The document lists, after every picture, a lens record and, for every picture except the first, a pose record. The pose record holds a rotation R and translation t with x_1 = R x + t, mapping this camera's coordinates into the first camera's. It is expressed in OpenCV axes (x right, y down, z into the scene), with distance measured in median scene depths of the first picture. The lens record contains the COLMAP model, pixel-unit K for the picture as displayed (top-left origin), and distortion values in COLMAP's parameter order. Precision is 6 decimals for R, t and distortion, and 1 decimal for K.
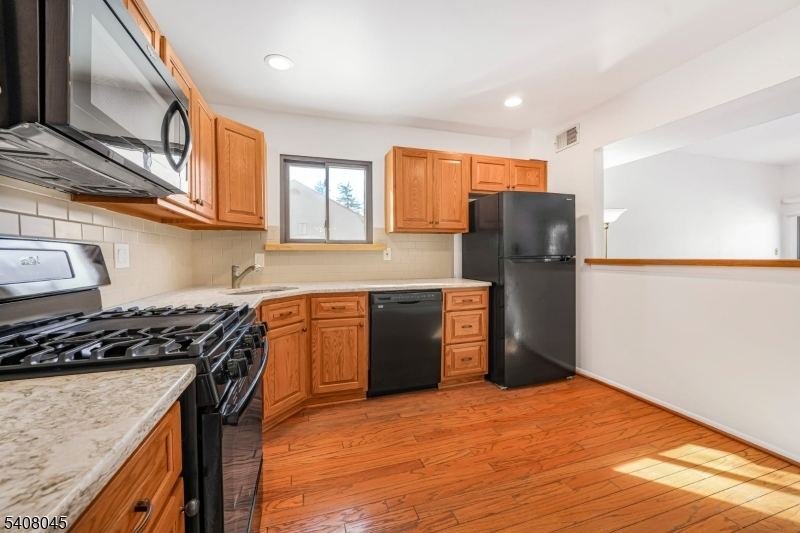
lens RADIAL K [[315.8, 0, 399.8], [0, 315.8, 260.1], [0, 0, 1]] dist [-0.008354, -0.000316]
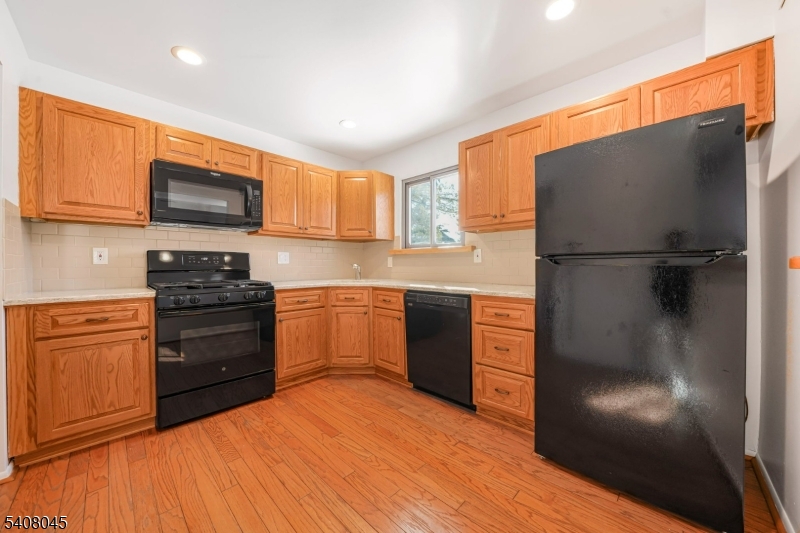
lens RADIAL K [[295.3, 0, 402.4], [0, 295.3, 266.2], [0, 0, 1]] dist [-0.012514, -0.000232]
pose [[0.471313, 0.010700, -0.881901, 0.804074], [-0.012837, 0.999904, 0.005271, 0.012629], [0.881873, 0.008837, 0.471405, 0.500799]]
